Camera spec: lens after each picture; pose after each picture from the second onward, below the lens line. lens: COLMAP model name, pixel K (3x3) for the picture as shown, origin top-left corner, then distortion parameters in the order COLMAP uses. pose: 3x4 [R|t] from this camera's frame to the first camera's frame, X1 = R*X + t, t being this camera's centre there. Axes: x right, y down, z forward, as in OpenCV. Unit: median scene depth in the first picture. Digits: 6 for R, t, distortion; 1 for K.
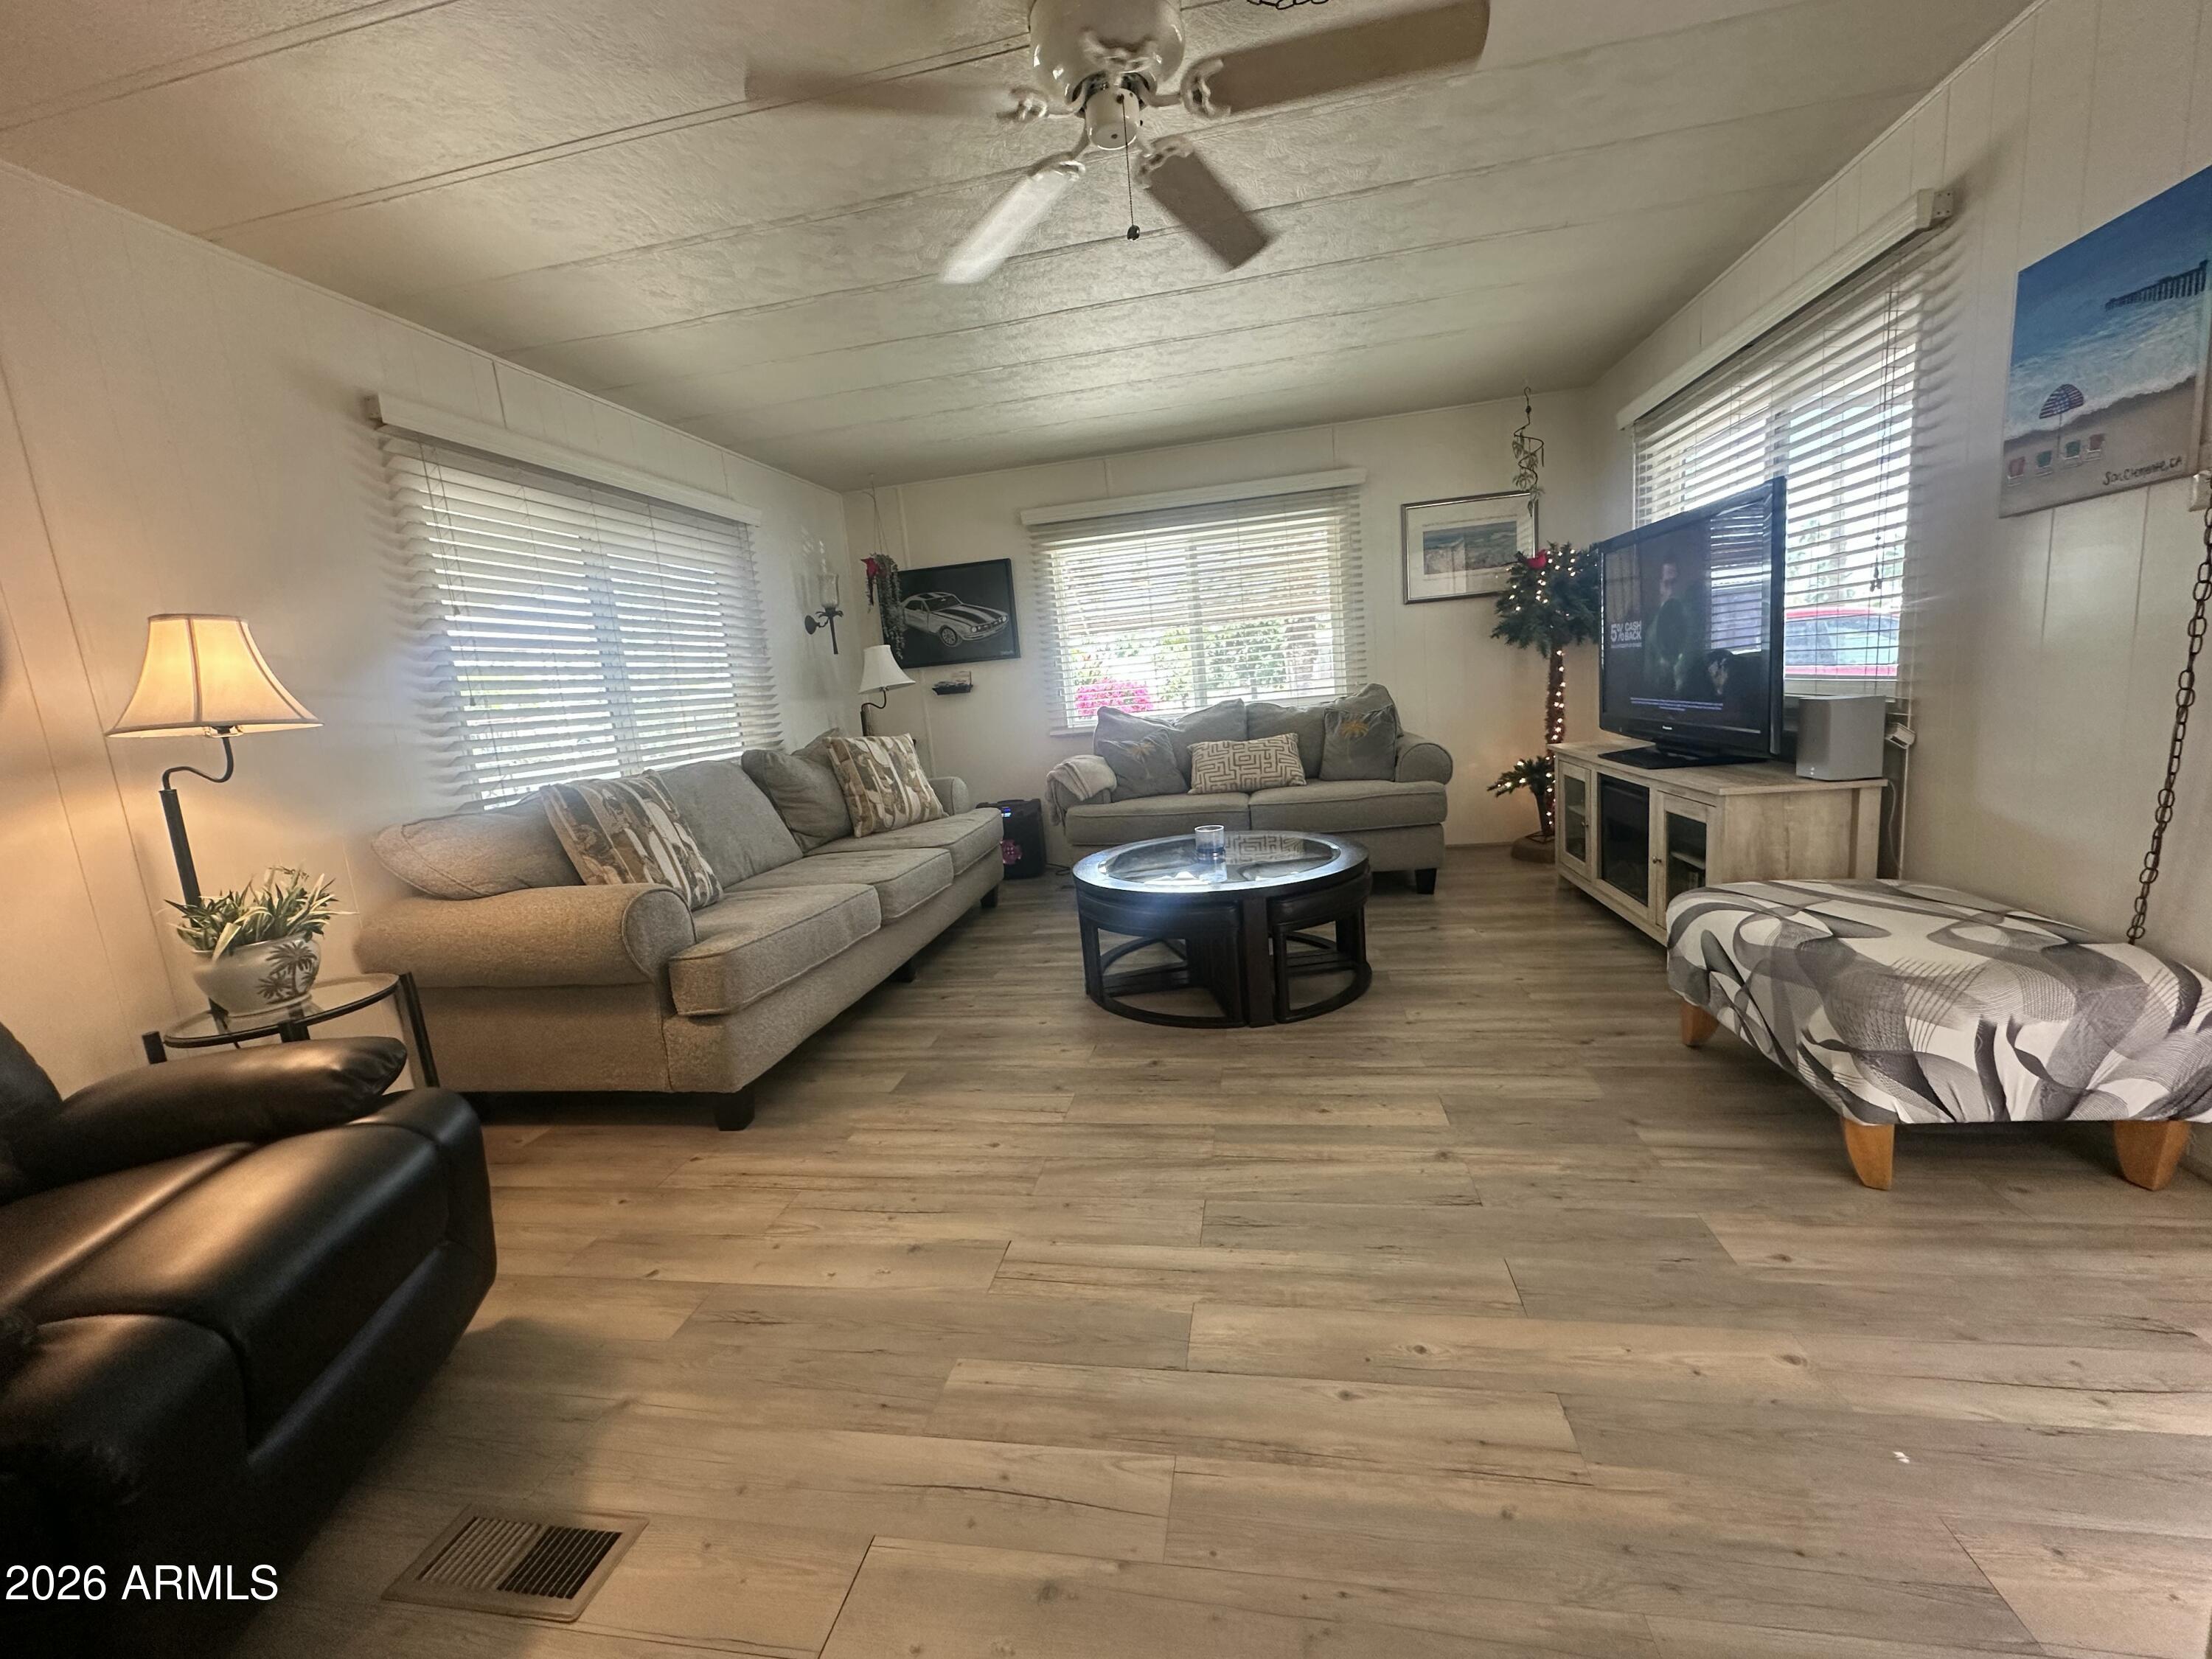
lens RADIAL K [[877.3, 0, 1106.9], [0, 877.3, 826.1], [0, 0, 1]] dist [-0.002442, 0.000348]
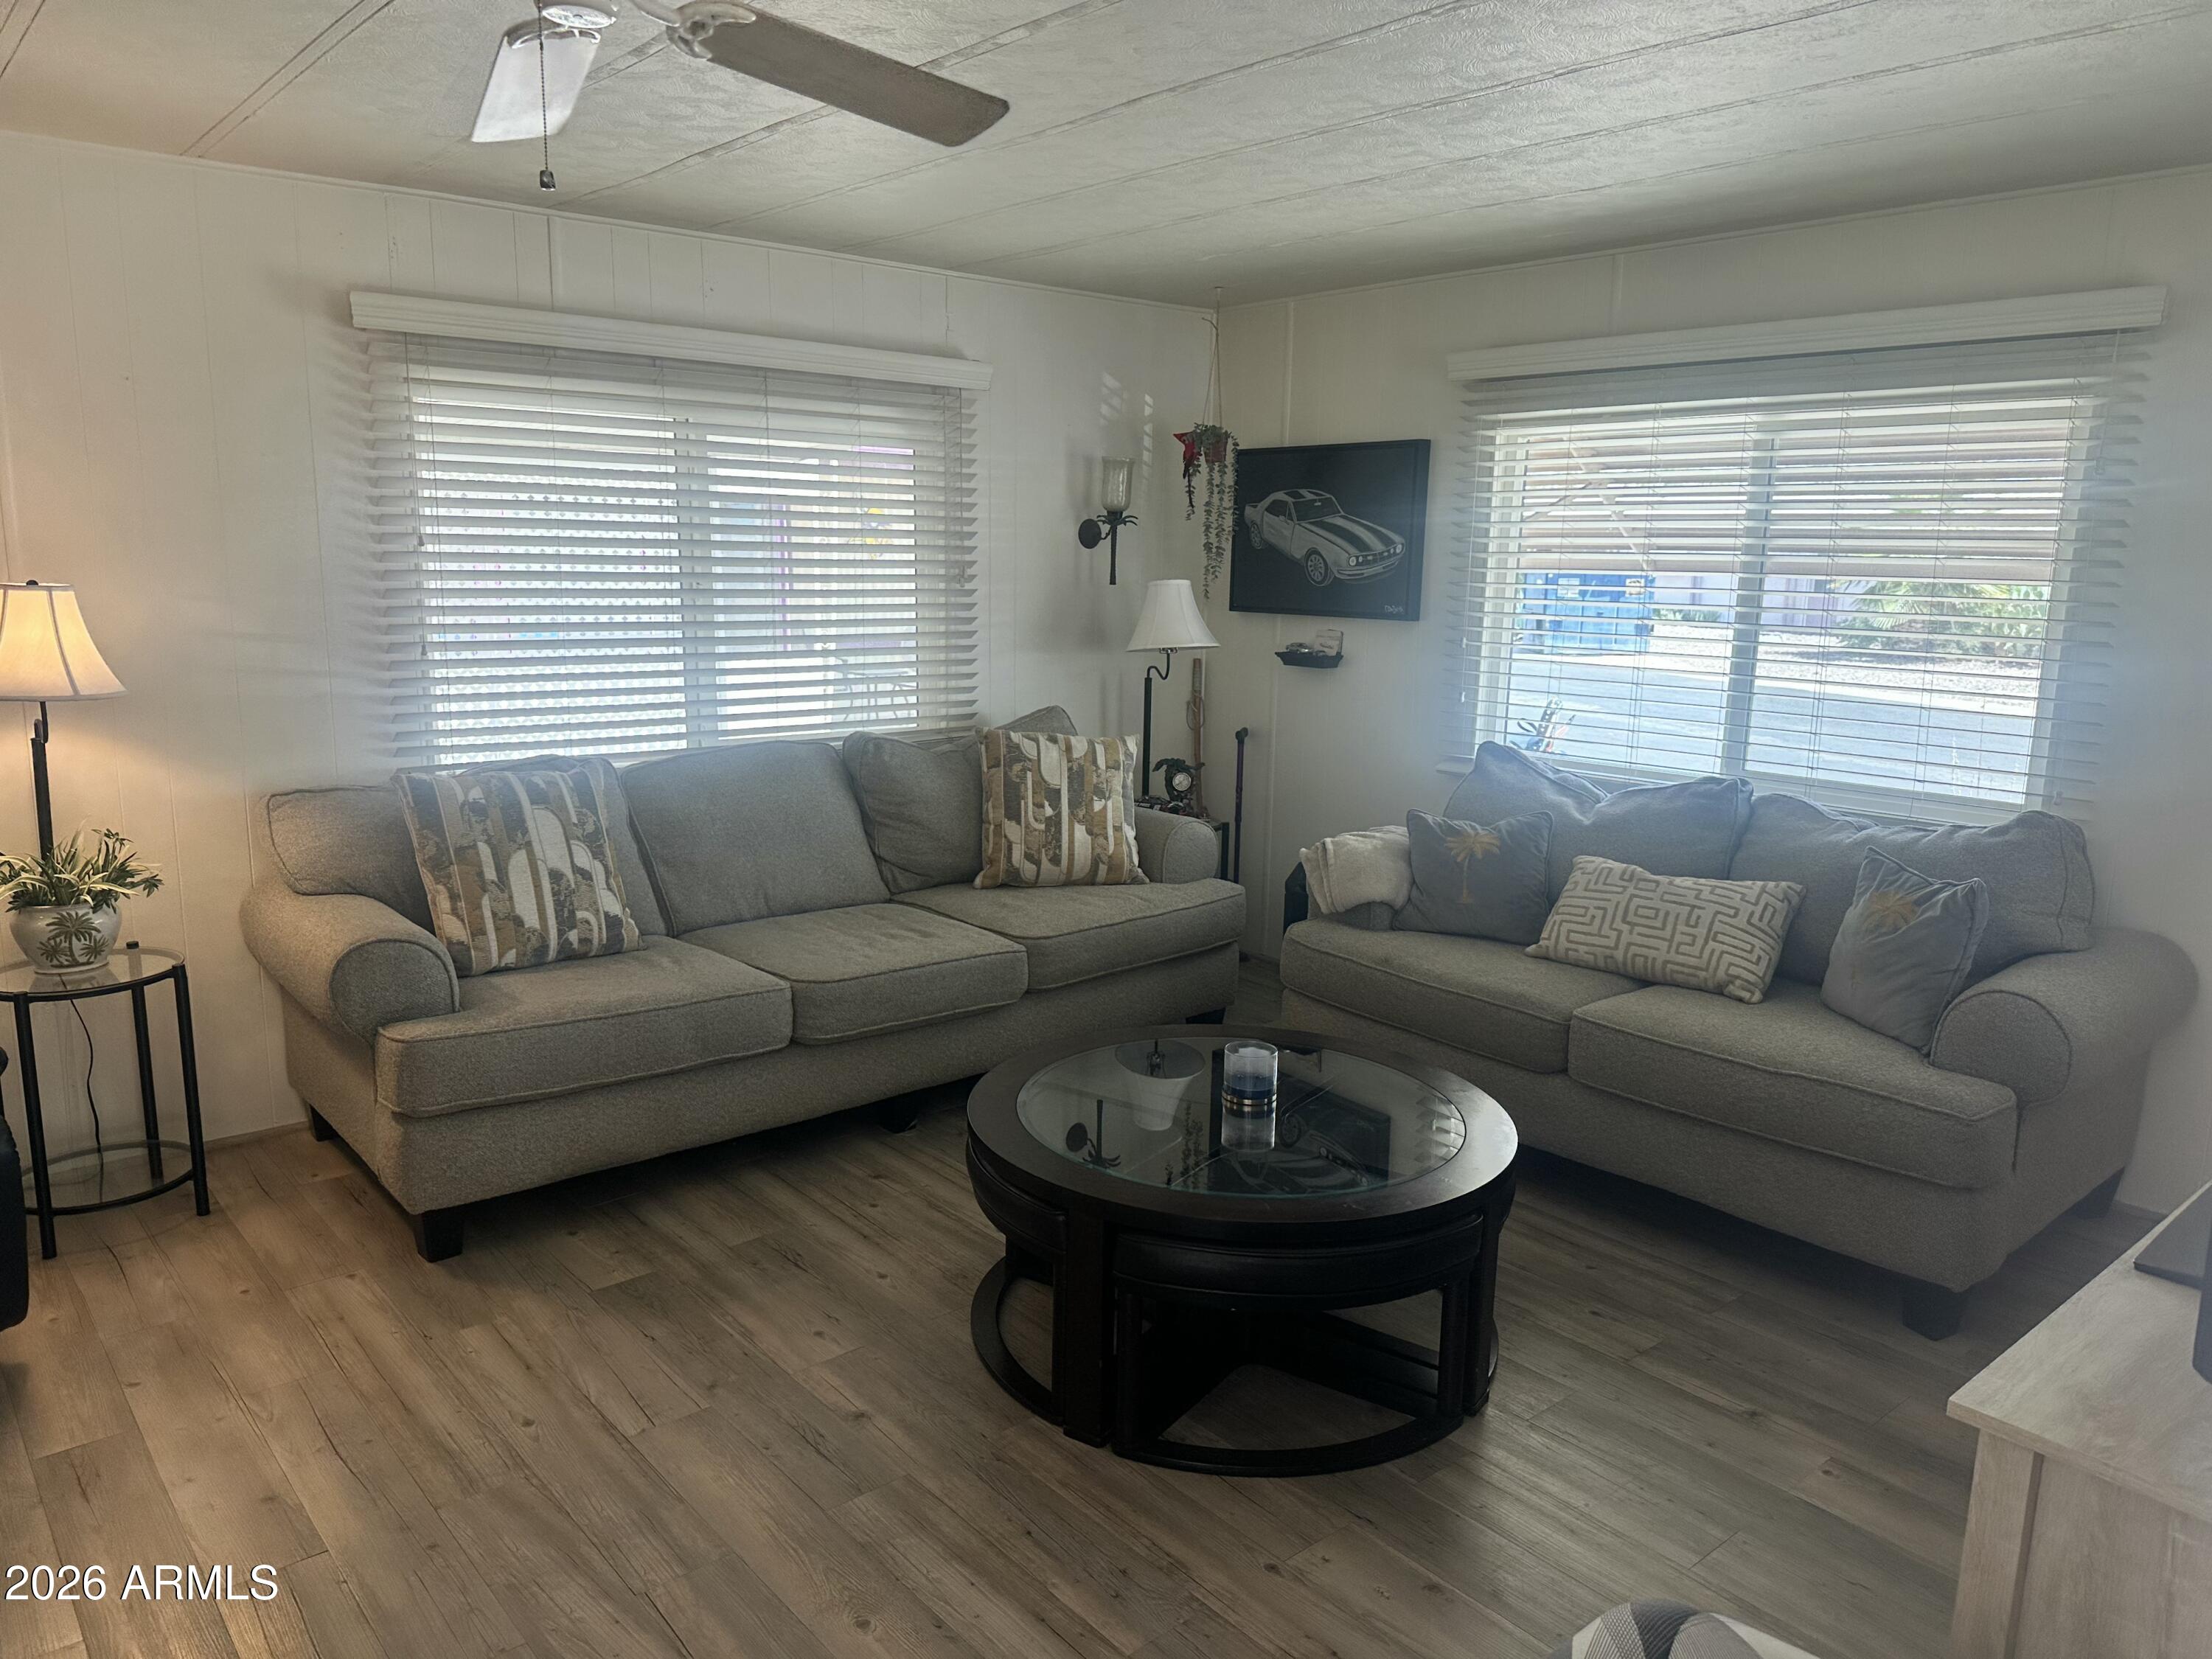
lens RADIAL K [[1542.2, 0, 1101.2], [0, 1542.2, 834.9], [0, 0, 1]] dist [0.052556, -0.074214]
pose [[0.769208, 0.217273, -0.600926, 0.645963], [-0.187692, 0.975759, 0.112546, -0.238734], [0.610811, 0.026218, 0.791342, 0.211301]]
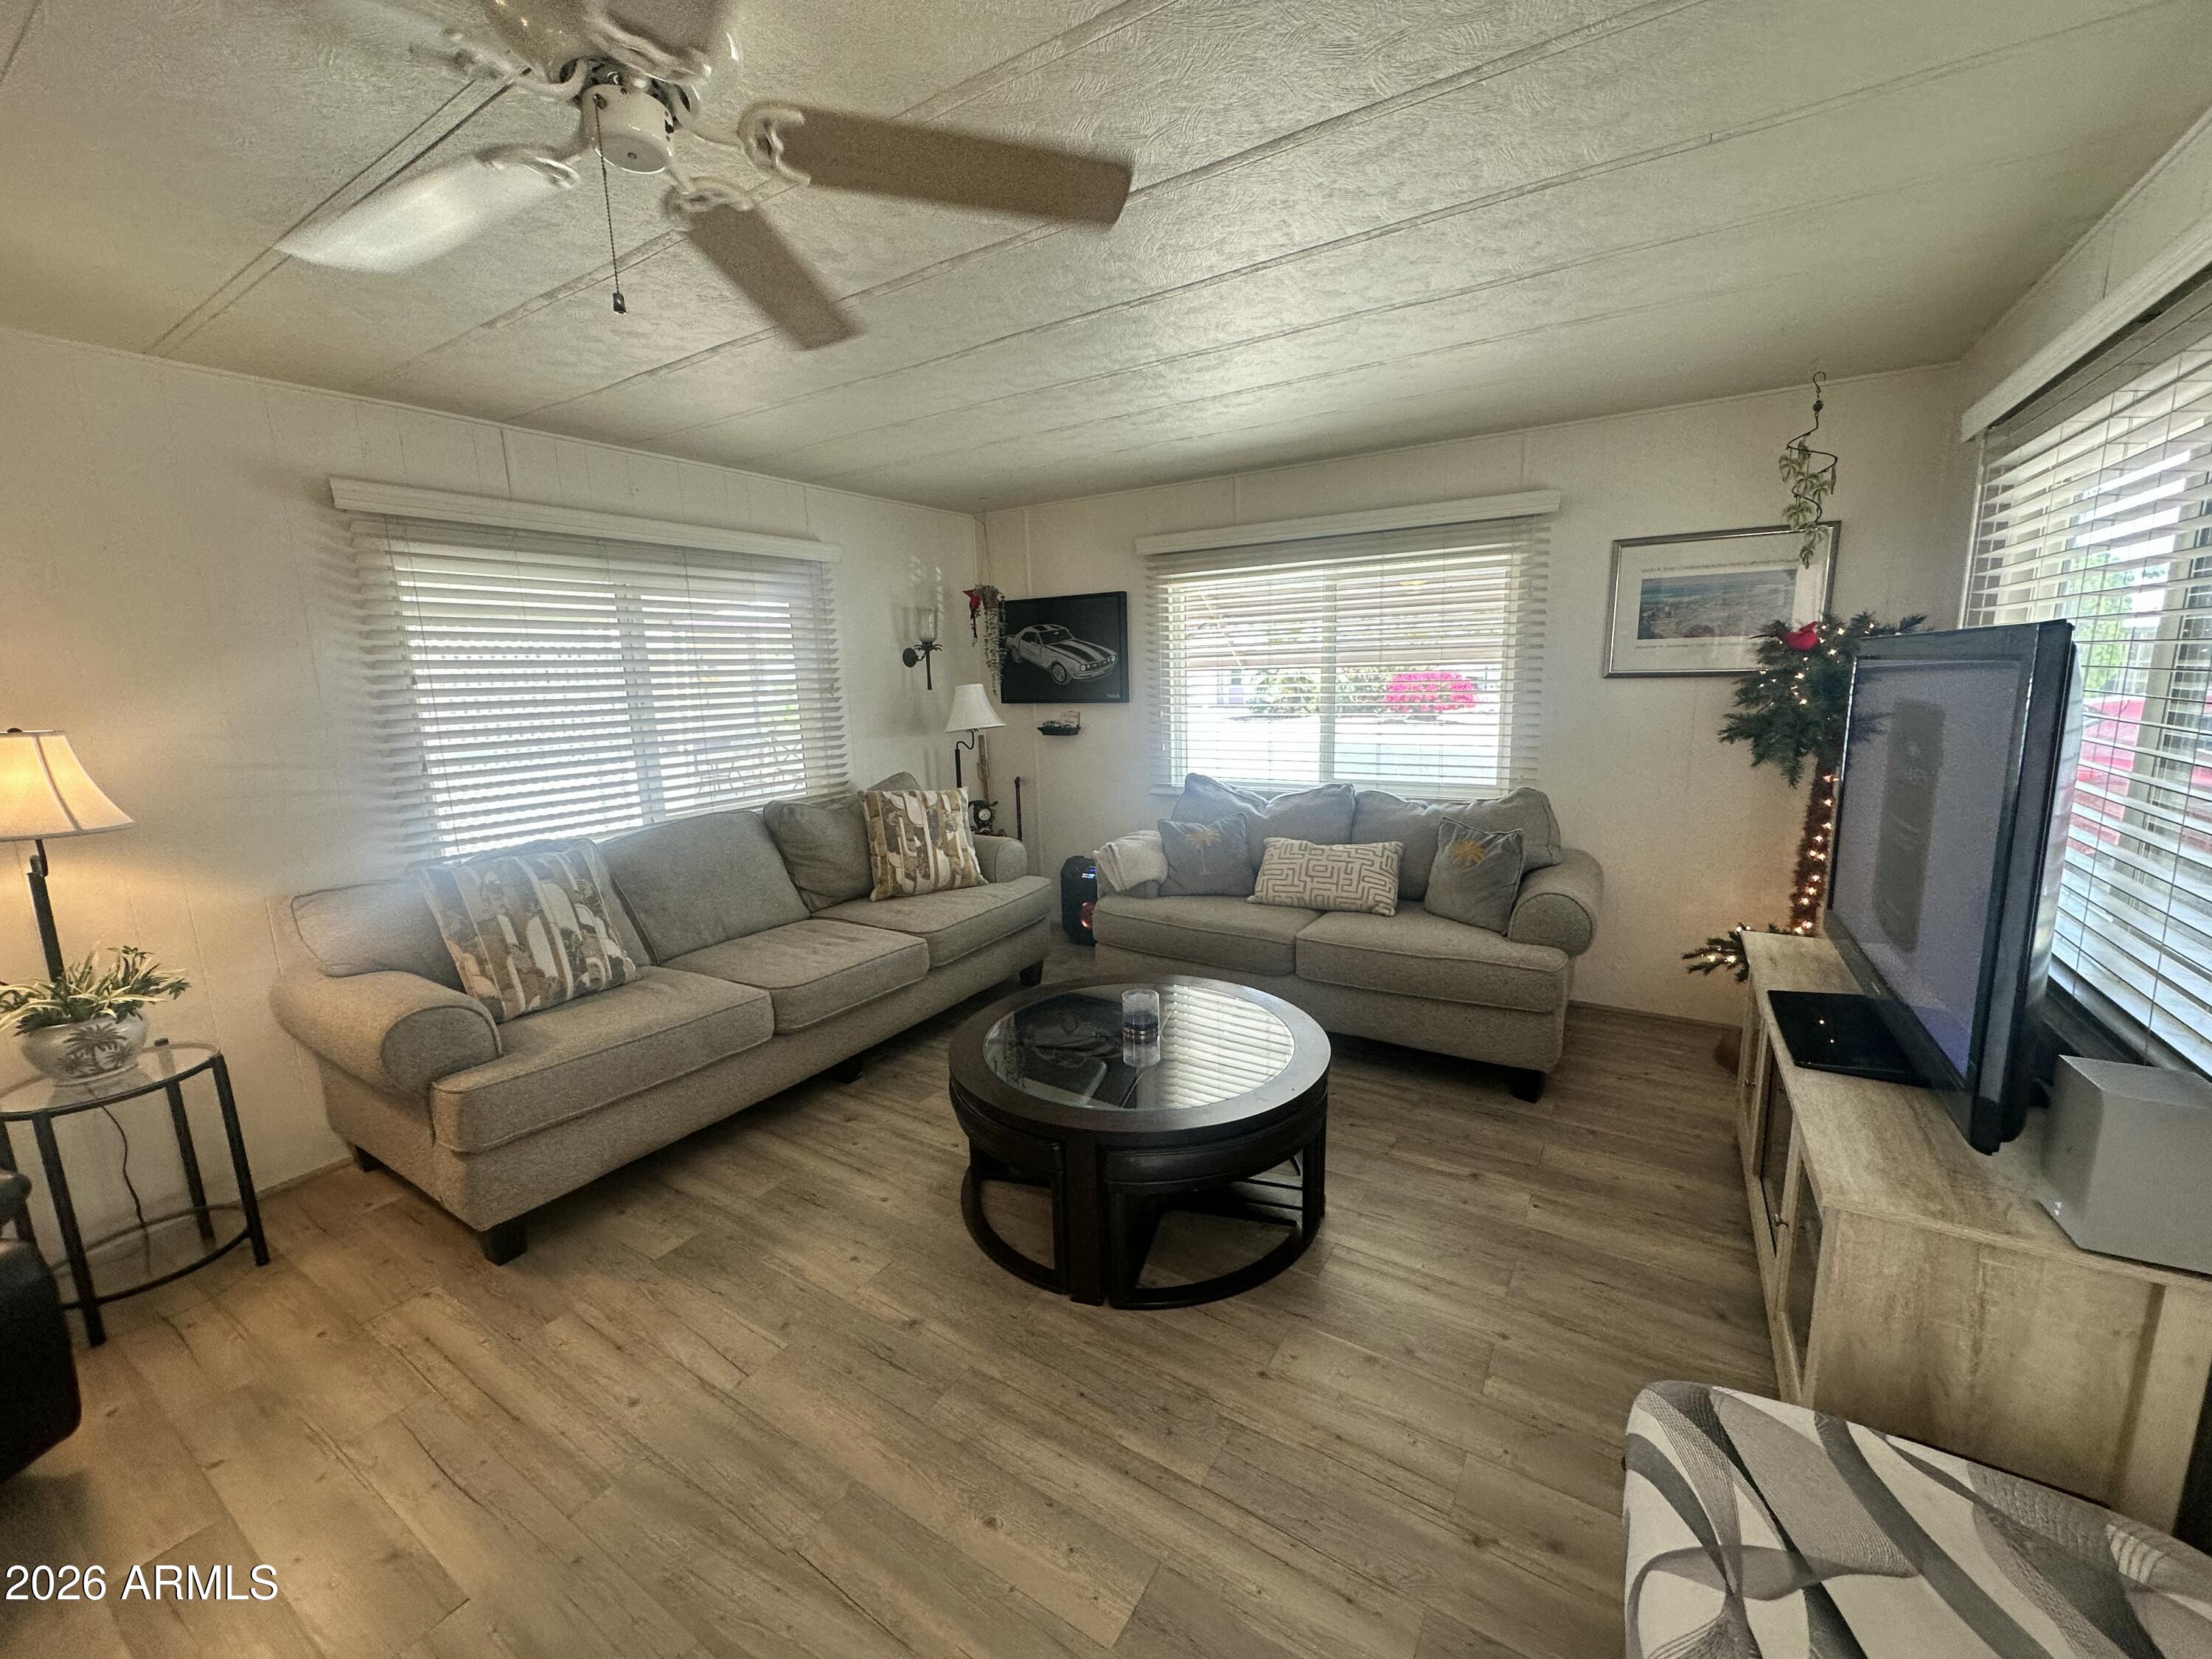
lens RADIAL K [[877.3, 0, 1106.9], [0, 877.3, 826.1], [0, 0, 1]] dist [-0.002442, 0.000348]
pose [[0.926439, 0.126403, -0.354589, 0.382575], [-0.113930, 0.991913, 0.055927, -0.207053], [0.358791, -0.011415, 0.933348, 0.290254]]
